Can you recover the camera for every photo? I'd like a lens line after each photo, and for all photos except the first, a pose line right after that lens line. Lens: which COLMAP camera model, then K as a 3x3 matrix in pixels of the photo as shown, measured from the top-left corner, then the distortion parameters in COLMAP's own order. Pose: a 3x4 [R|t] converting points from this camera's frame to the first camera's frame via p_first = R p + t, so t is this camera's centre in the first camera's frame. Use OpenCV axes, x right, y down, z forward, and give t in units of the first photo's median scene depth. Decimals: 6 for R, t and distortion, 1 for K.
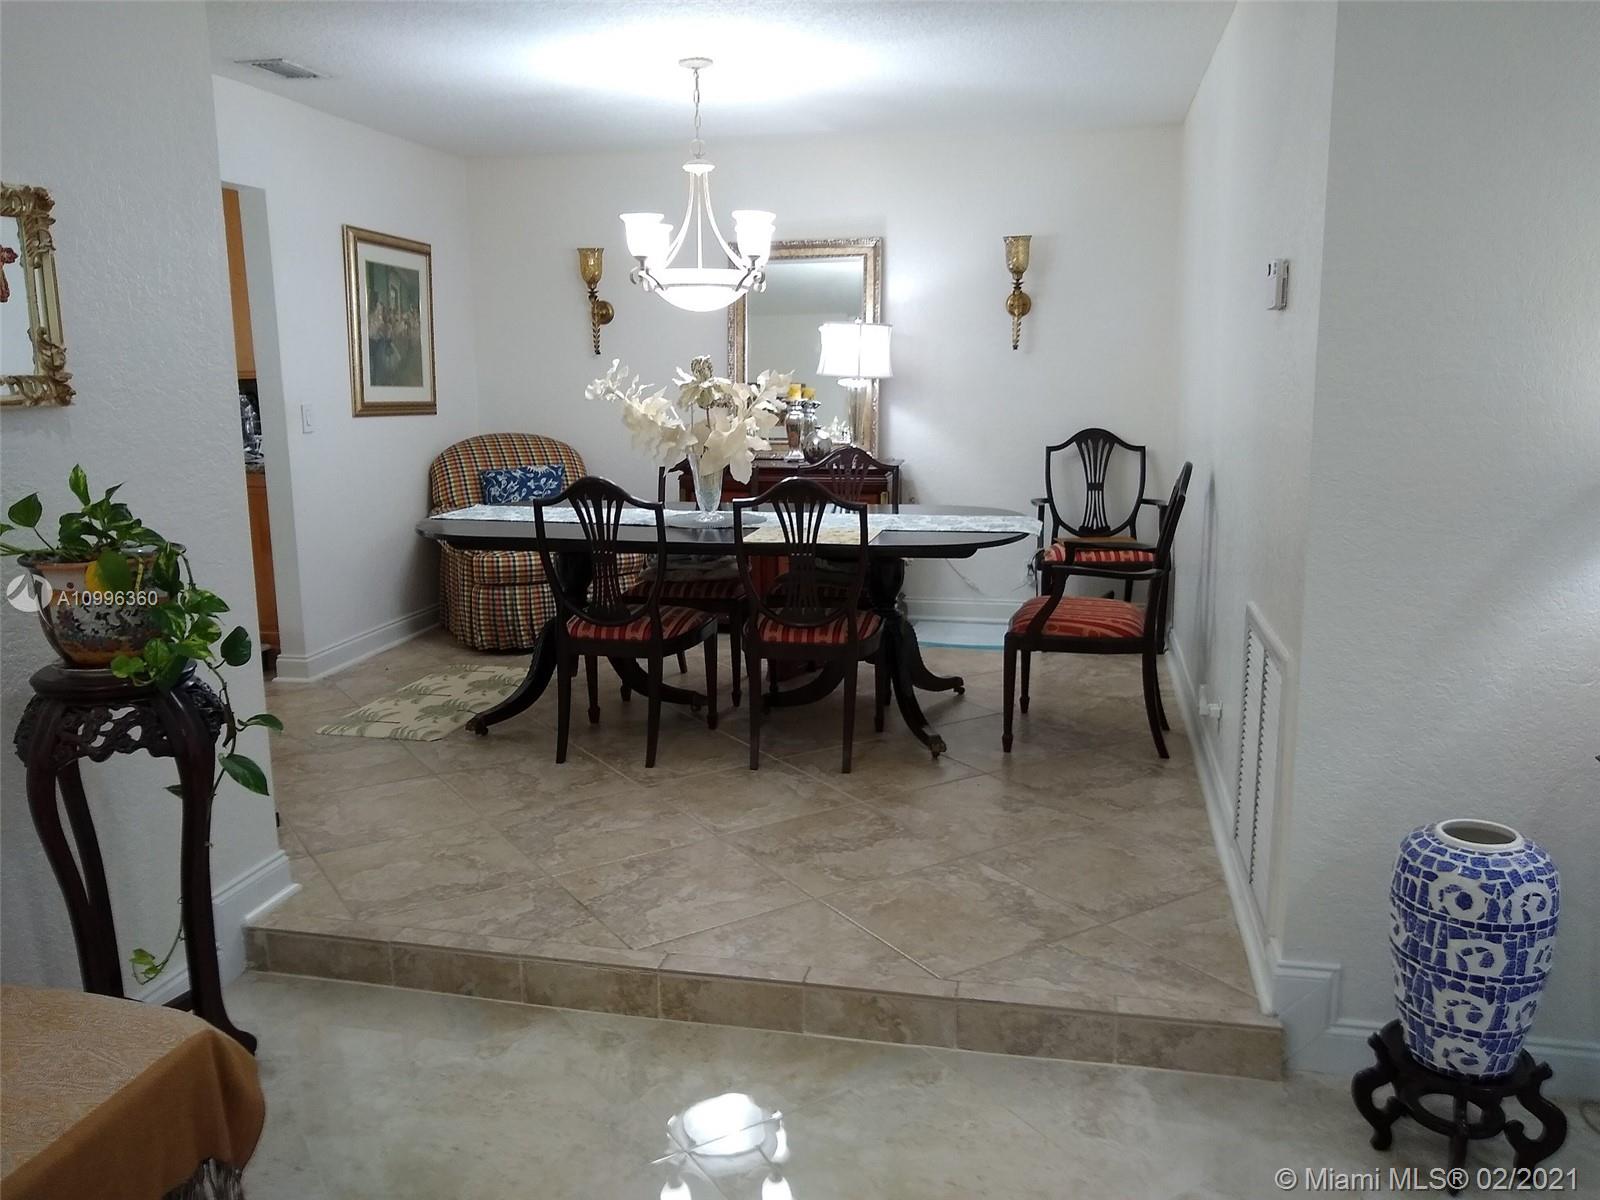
lens RADIAL K [[1292.7, 0, 795.6], [0, 1292.7, 599.0], [0, 0, 1]] dist [0.013825, -0.016902]
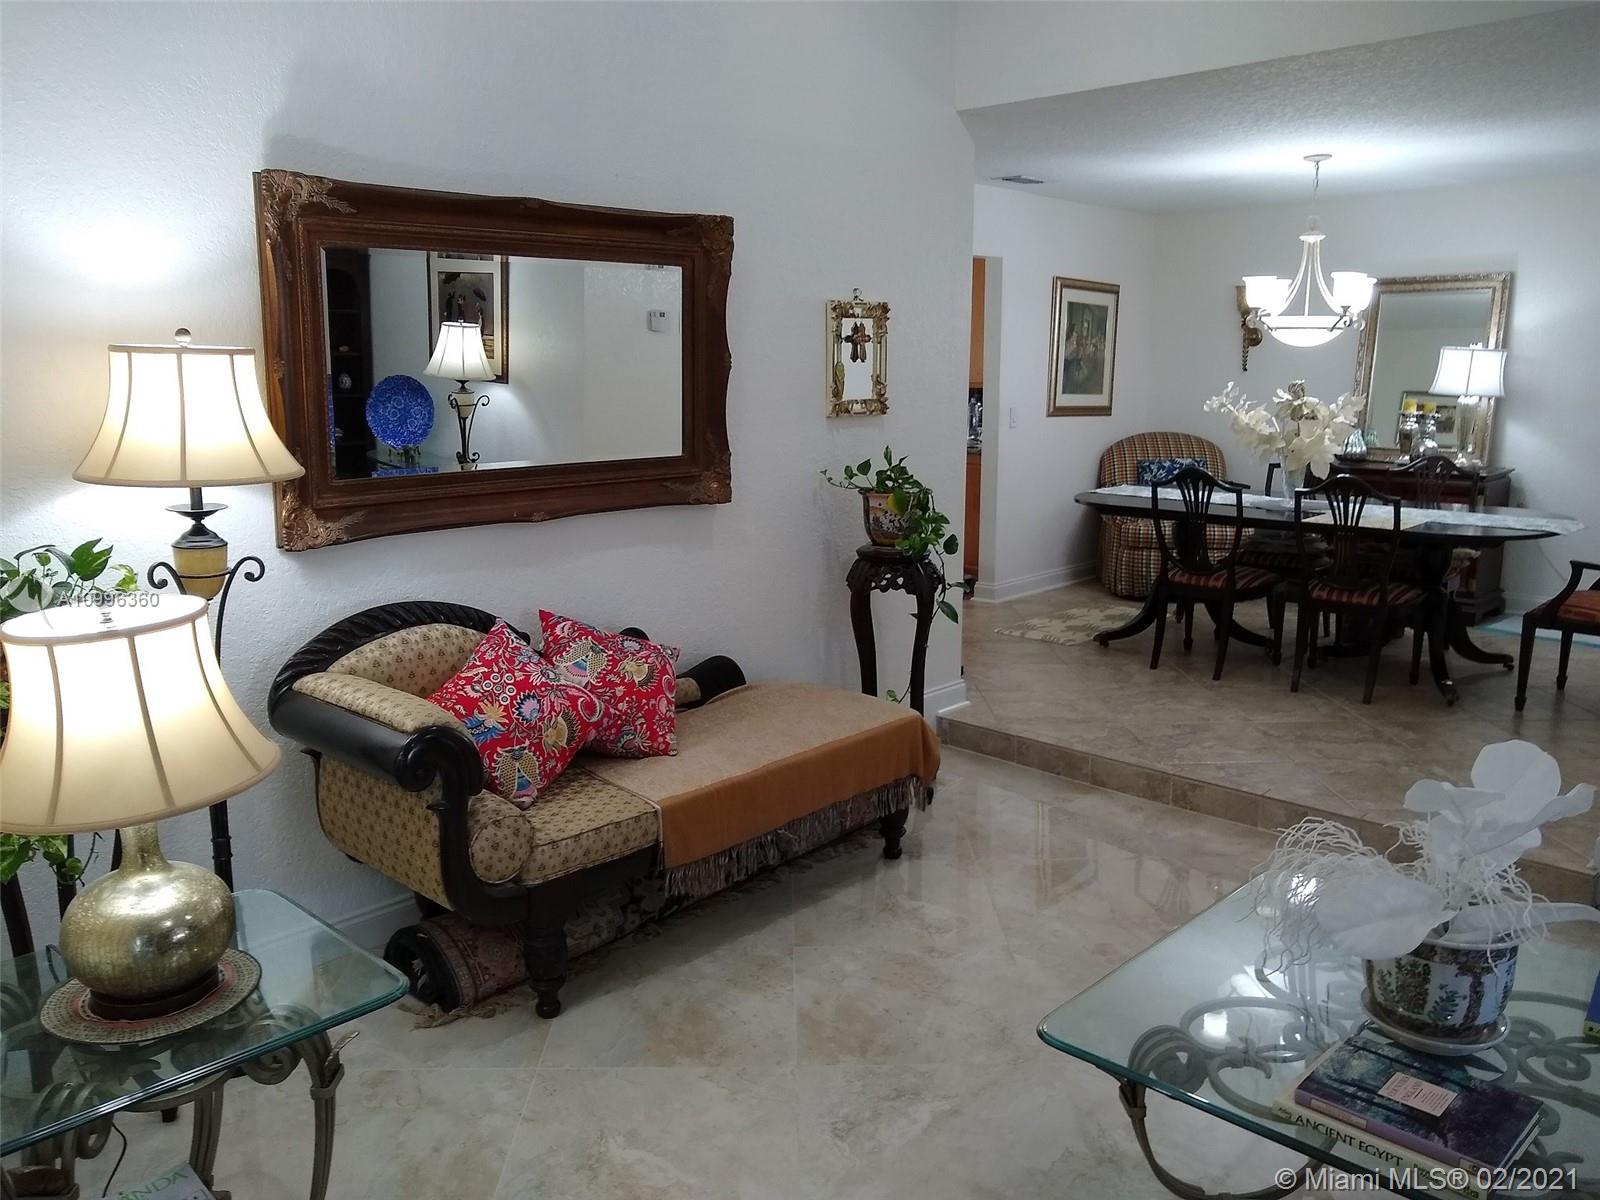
lens RADIAL K [[1292.7, 0, 796.3], [0, 1292.7, 596.0], [0, 0, 1]] dist [0.013825, -0.016902]
pose [[0.858701, 0.103170, -0.501984, 0.186711], [-0.100425, 0.994411, 0.032587, 0.040974], [0.502540, 0.022430, 0.864263, -0.421349]]
